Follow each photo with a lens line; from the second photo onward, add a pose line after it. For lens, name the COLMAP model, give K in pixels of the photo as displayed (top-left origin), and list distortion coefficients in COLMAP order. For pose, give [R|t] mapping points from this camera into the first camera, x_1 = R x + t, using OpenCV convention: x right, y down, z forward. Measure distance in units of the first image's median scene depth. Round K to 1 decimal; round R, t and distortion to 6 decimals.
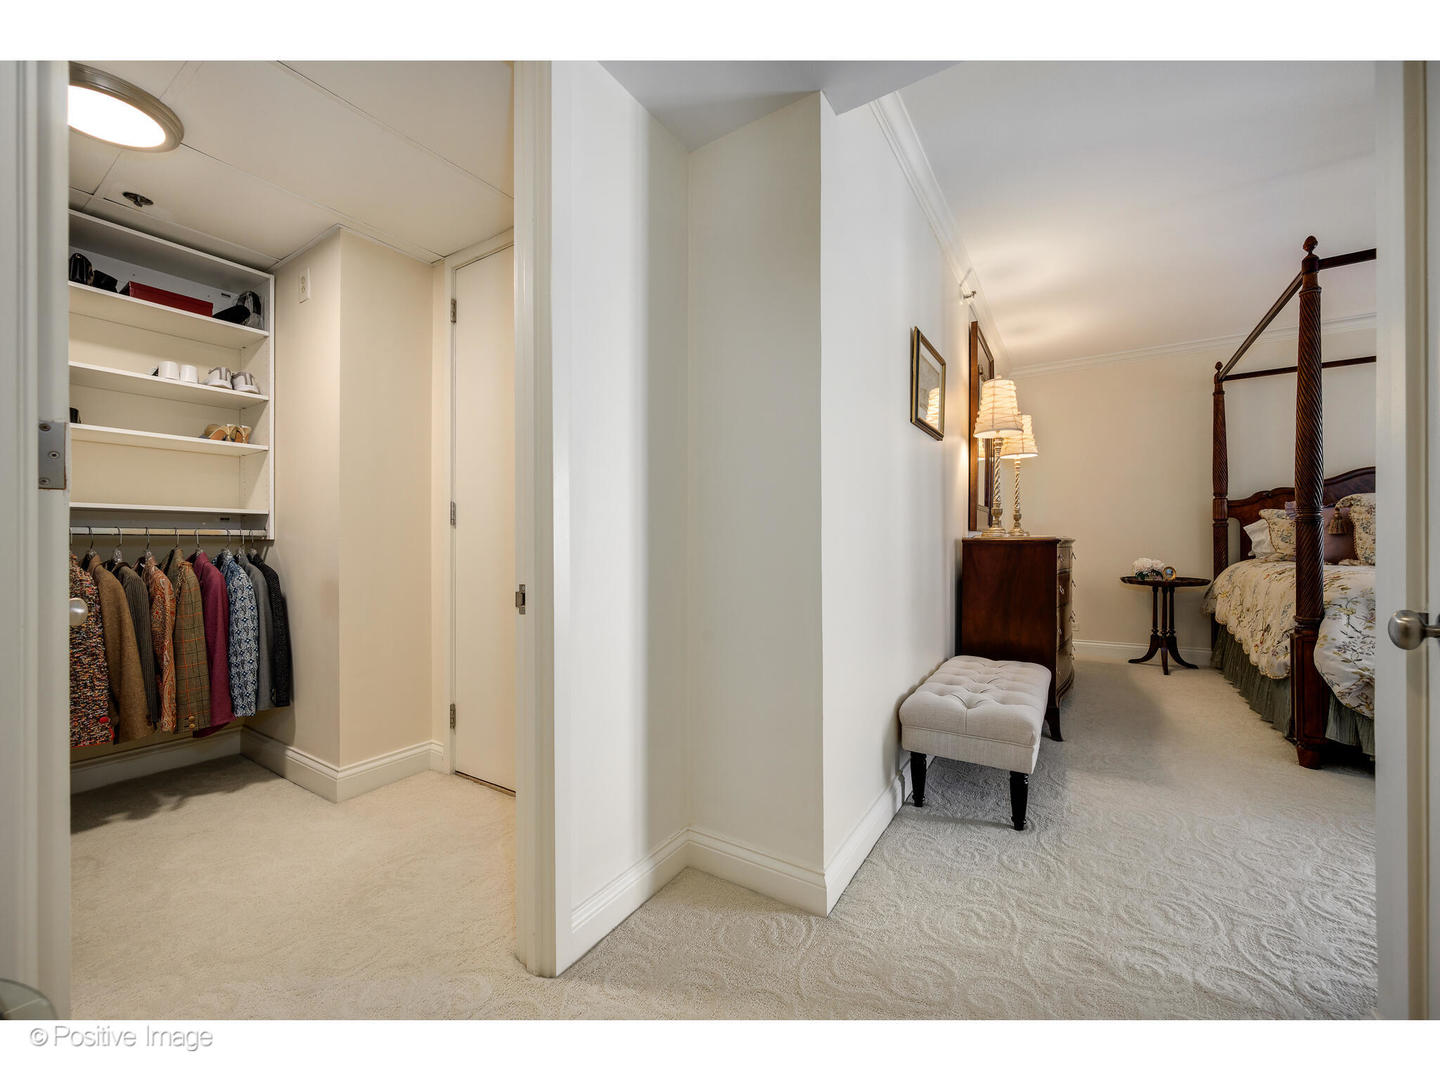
lens RADIAL K [[560.7, 0, 723.4], [0, 560.7, 542.5], [0, 0, 1]] dist [-0.002857, -0.000403]
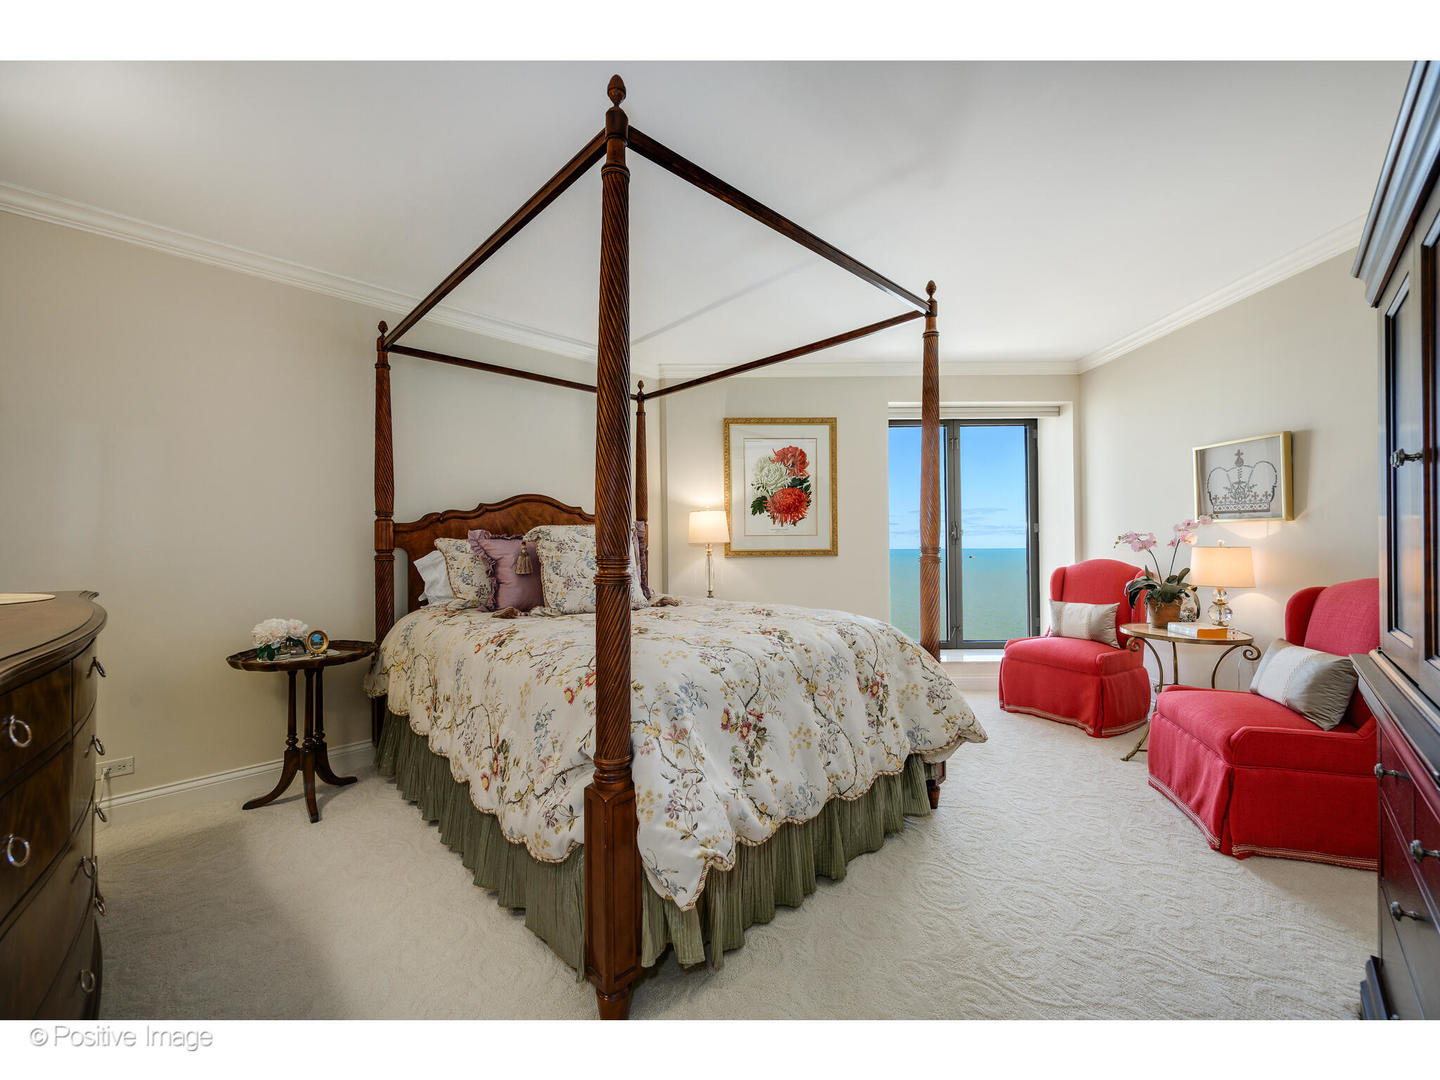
lens RADIAL K [[560.7, 0, 723.4], [0, 560.7, 542.5], [0, 0, 1]] dist [-0.002857, -0.000403]
pose [[0.210483, 0.006551, 0.977576, 0.316111], [0.006228, 0.999948, -0.008042, -0.044326], [-0.977578, 0.007781, 0.210431, 0.467635]]
